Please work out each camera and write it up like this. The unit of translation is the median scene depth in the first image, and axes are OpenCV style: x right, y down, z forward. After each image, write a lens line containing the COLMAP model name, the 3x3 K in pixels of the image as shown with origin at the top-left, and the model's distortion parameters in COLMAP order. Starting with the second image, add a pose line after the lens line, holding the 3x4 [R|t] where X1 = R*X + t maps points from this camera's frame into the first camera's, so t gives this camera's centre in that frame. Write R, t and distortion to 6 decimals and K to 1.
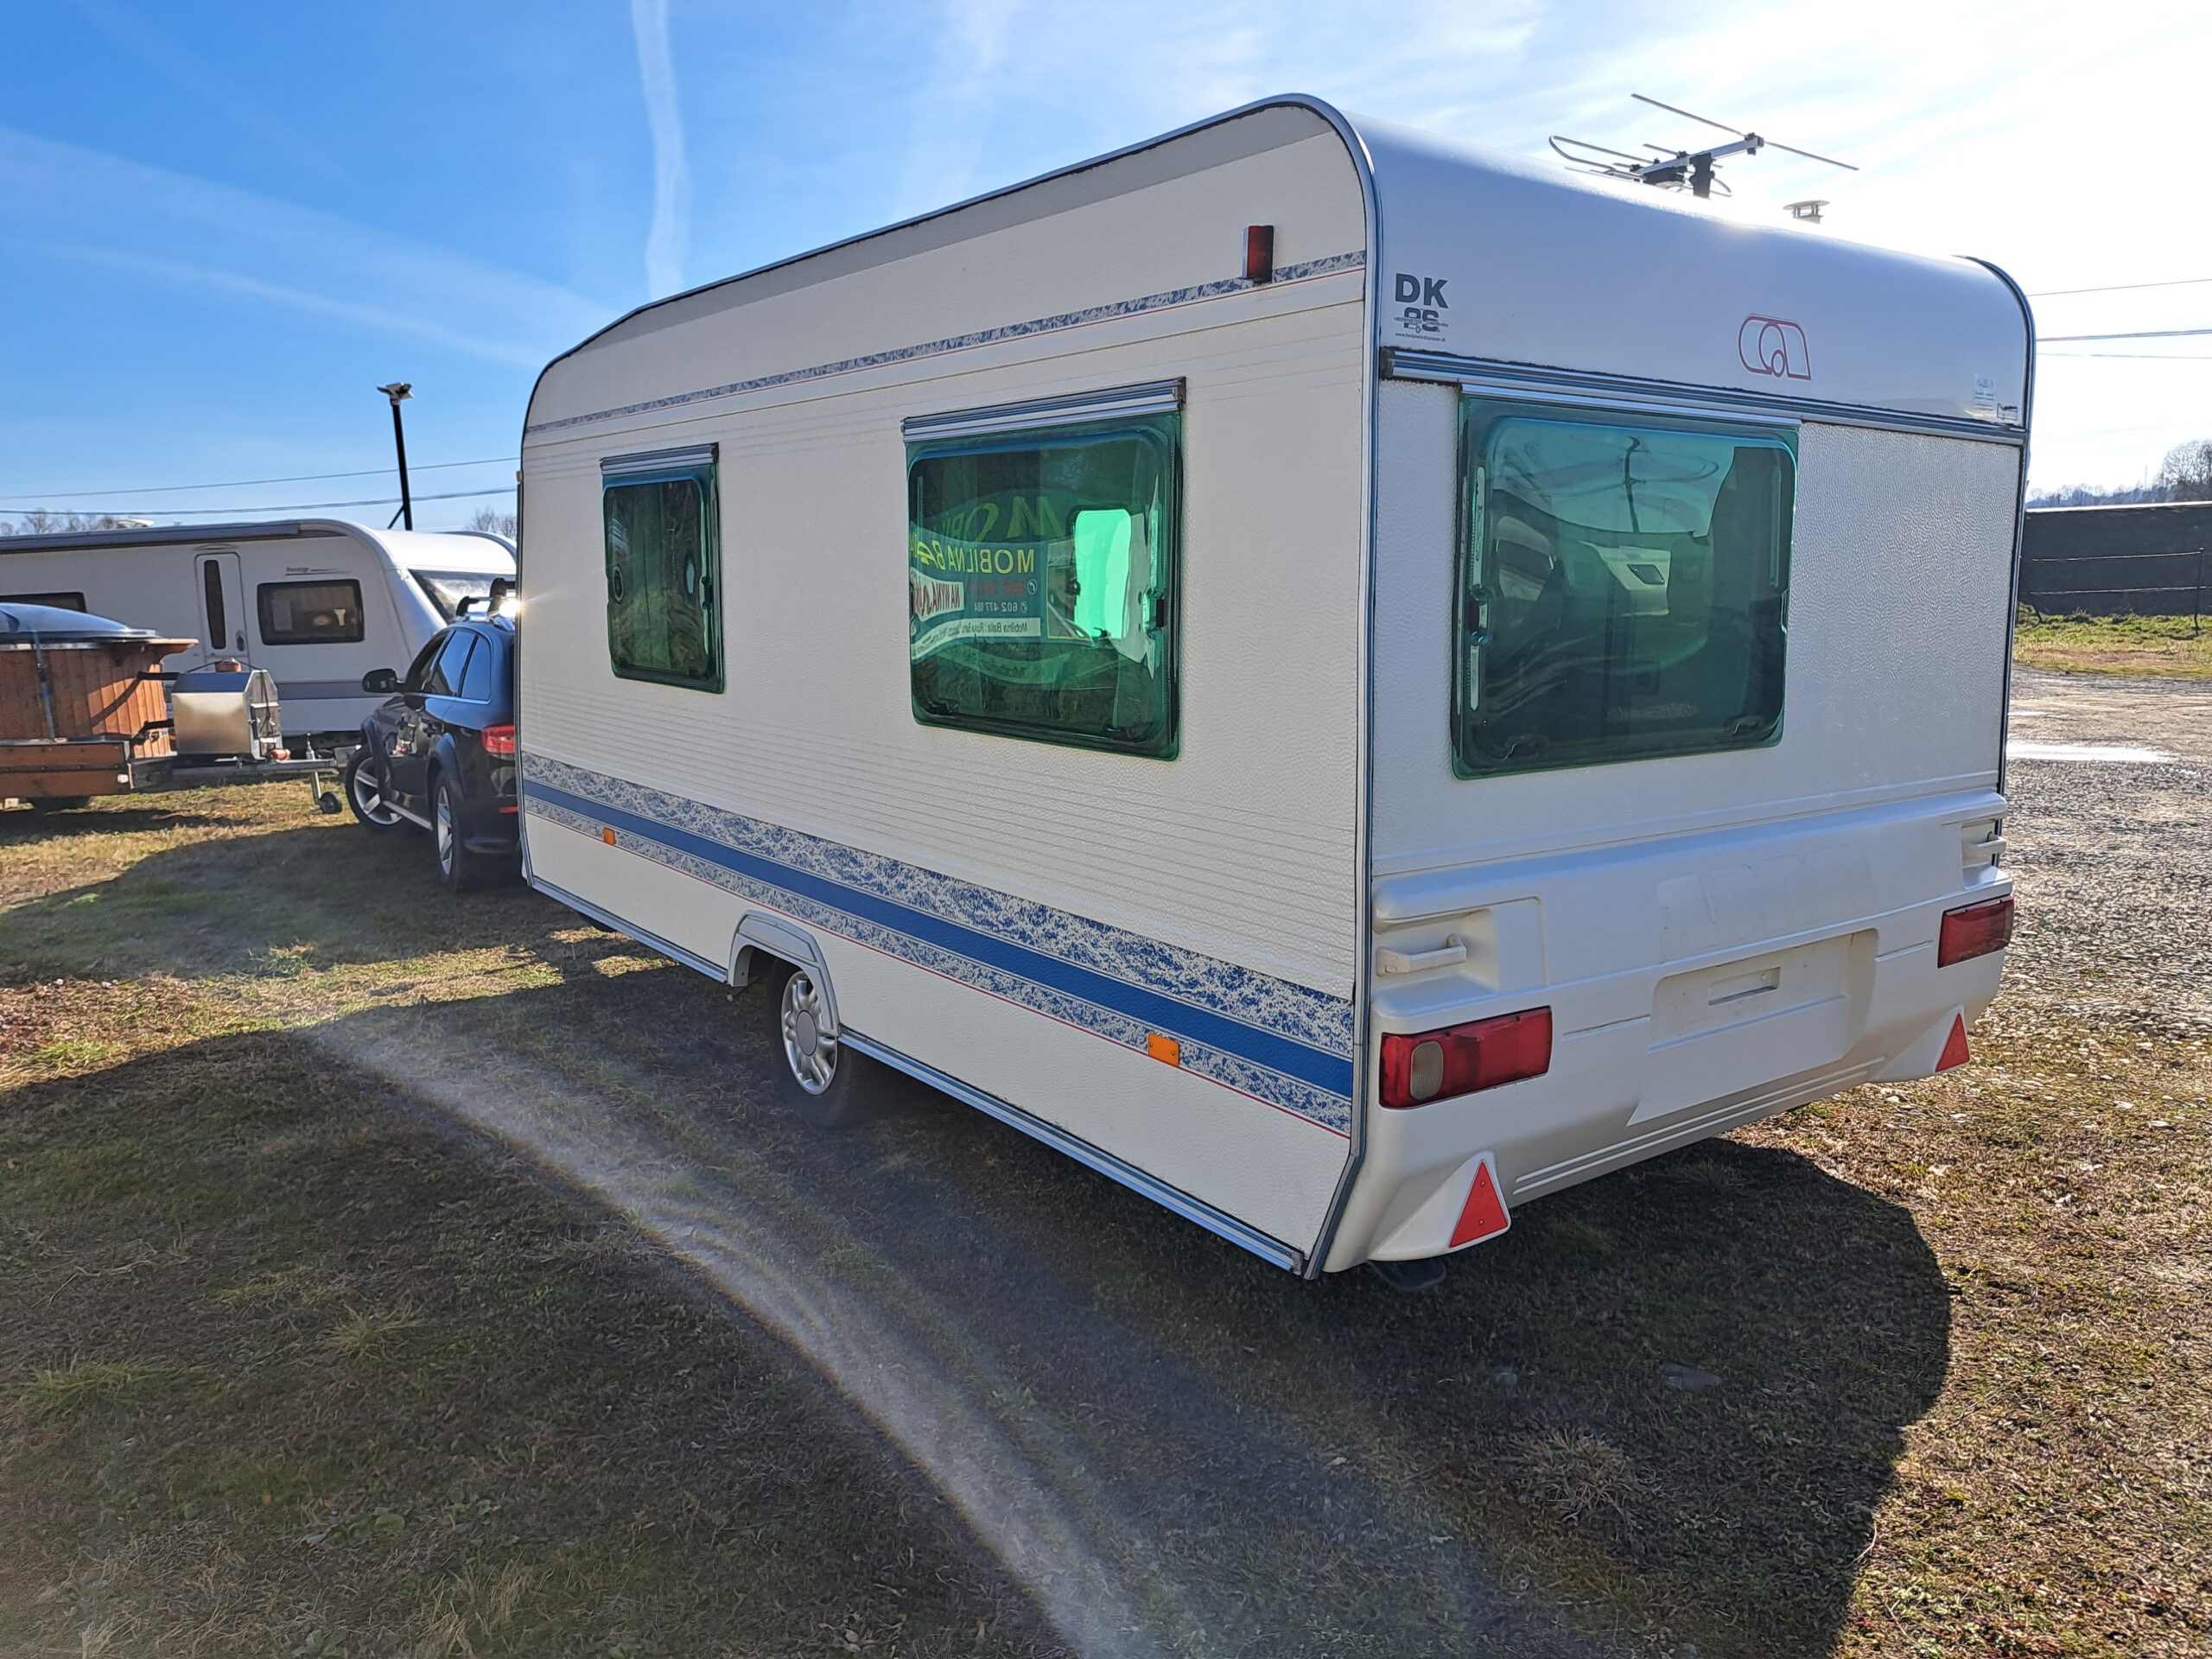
lens RADIAL K [[1607.8, 0, 1118.0], [0, 1607.8, 839.4], [0, 0, 1]] dist [0.040598, -0.026829]
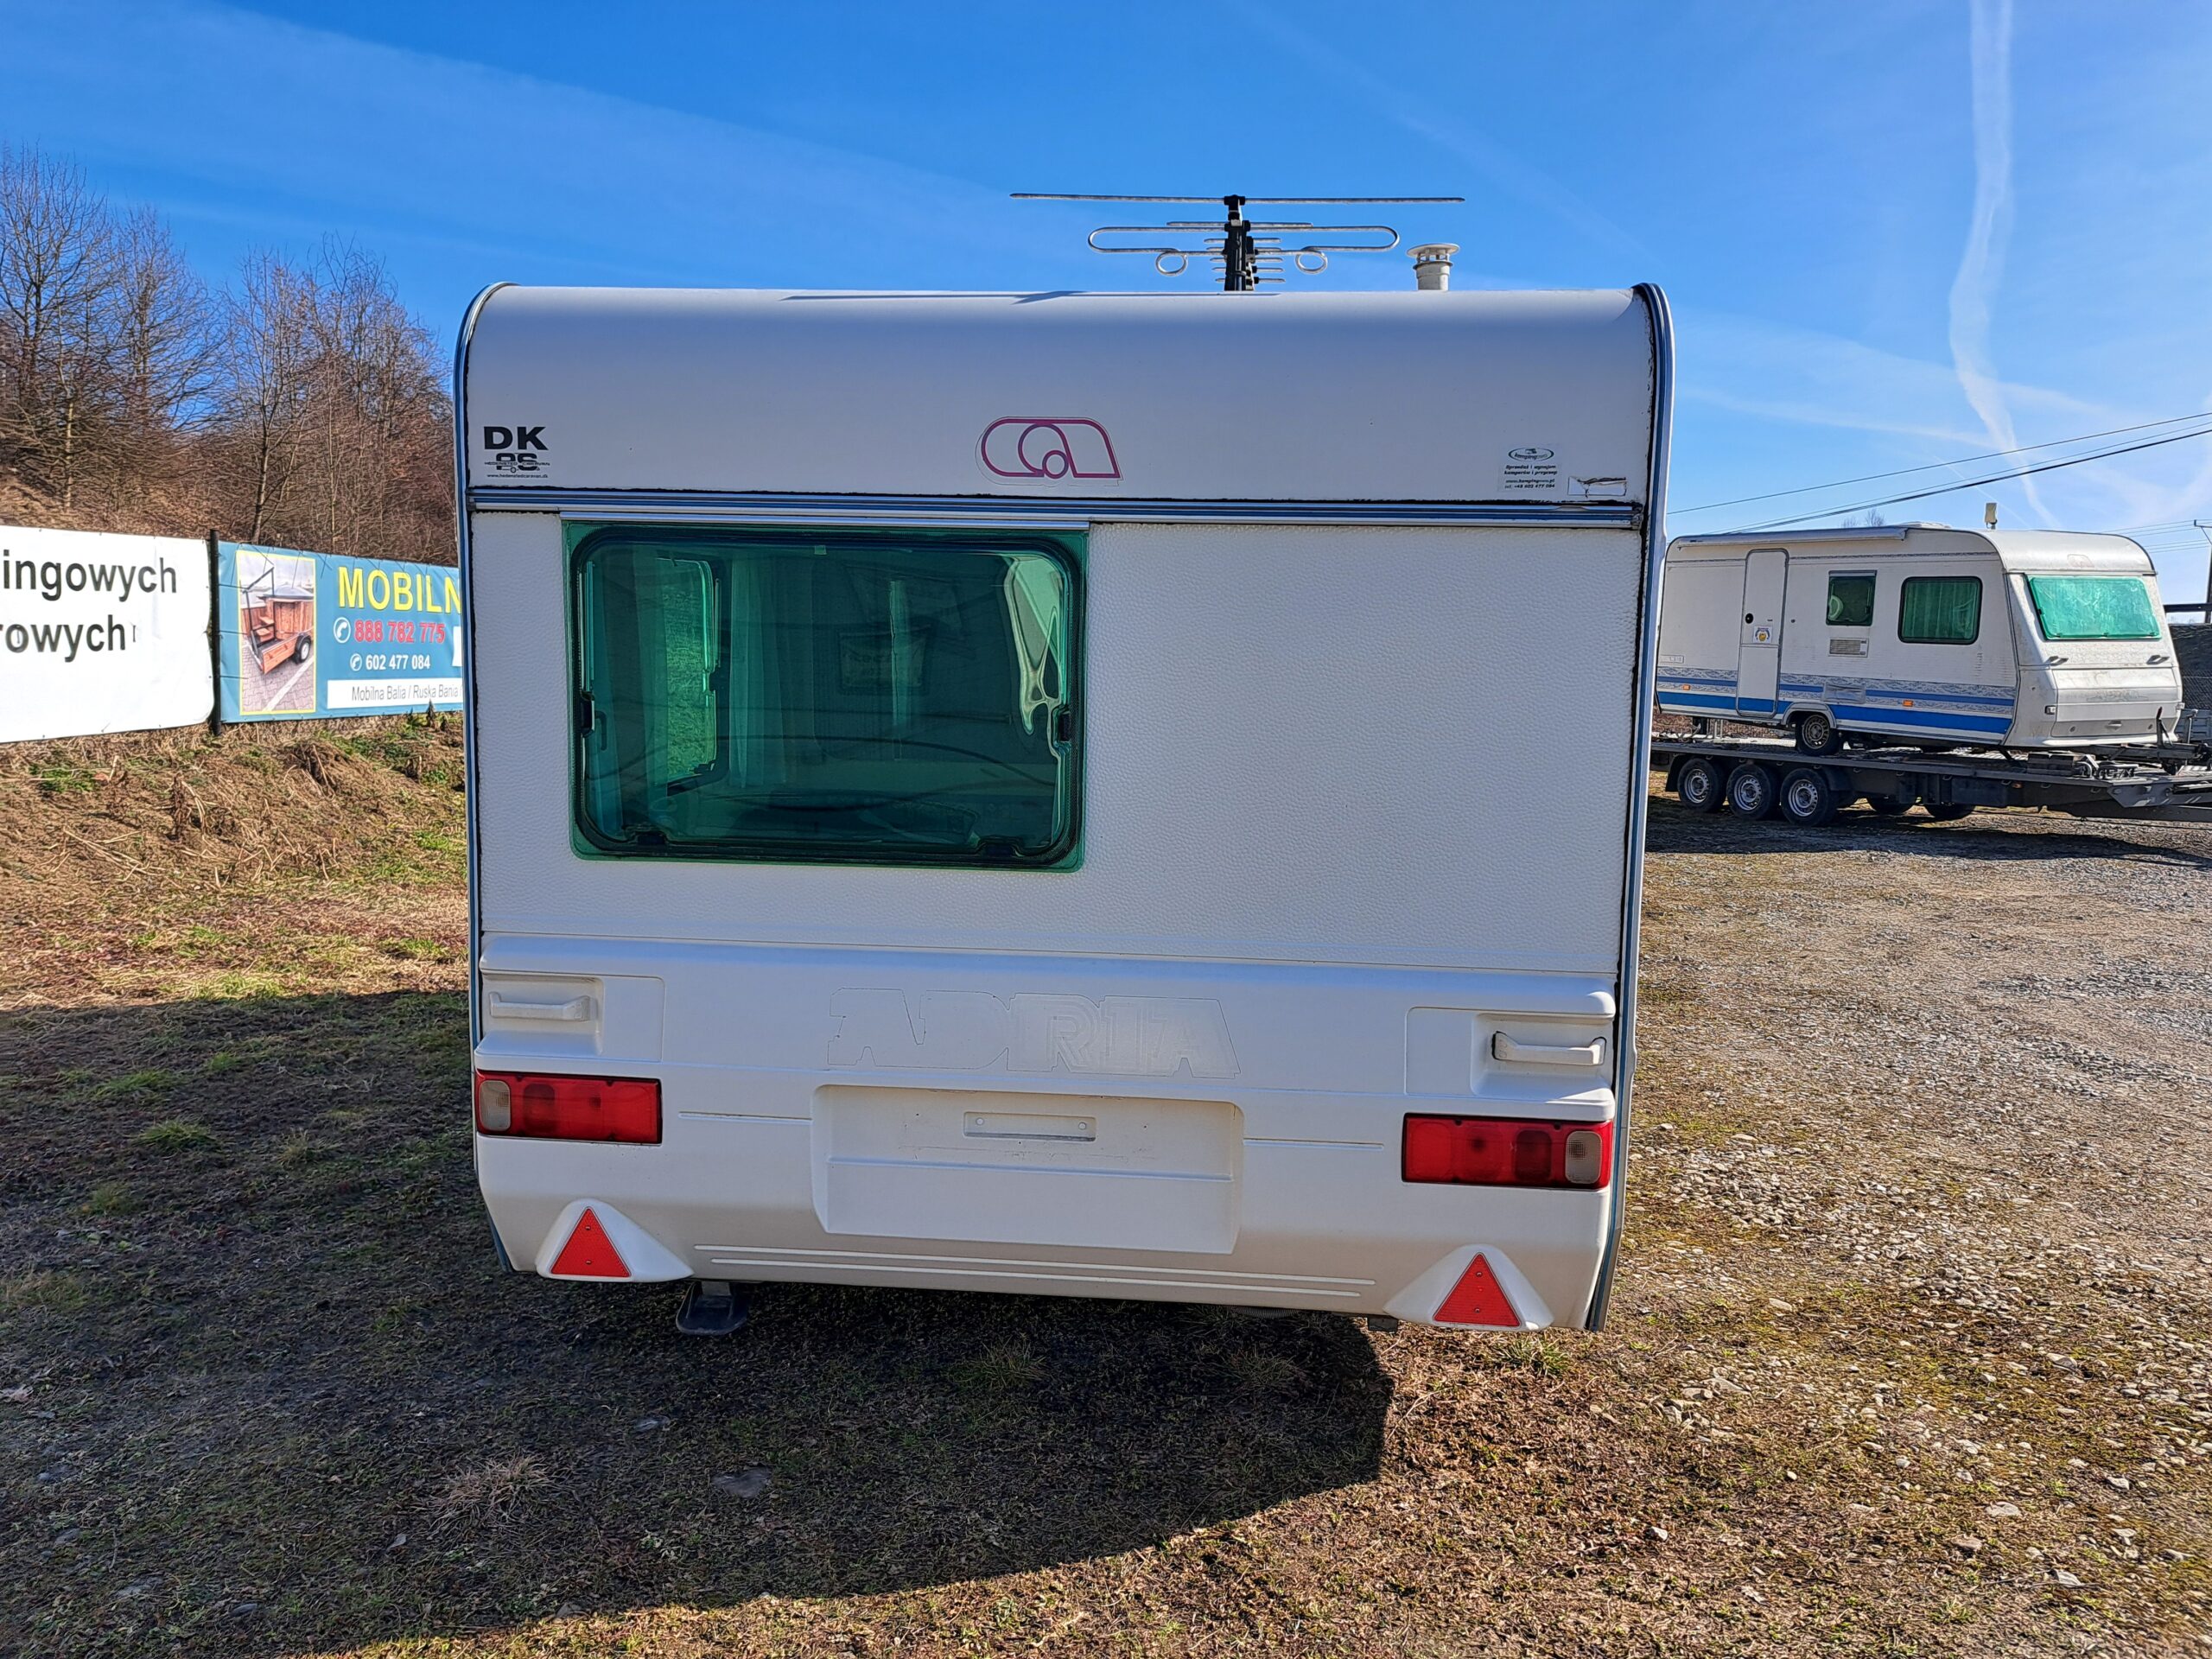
lens RADIAL K [[1607.8, 0, 1109.3], [0, 1607.8, 803.1], [0, 0, 1]] dist [0.040598, -0.026829]
pose [[0.741434, 0.088276, -0.665193, 1.194840], [-0.124781, 0.992157, -0.007417, -0.108796], [0.659321, 0.088503, 0.746634, 0.387038]]
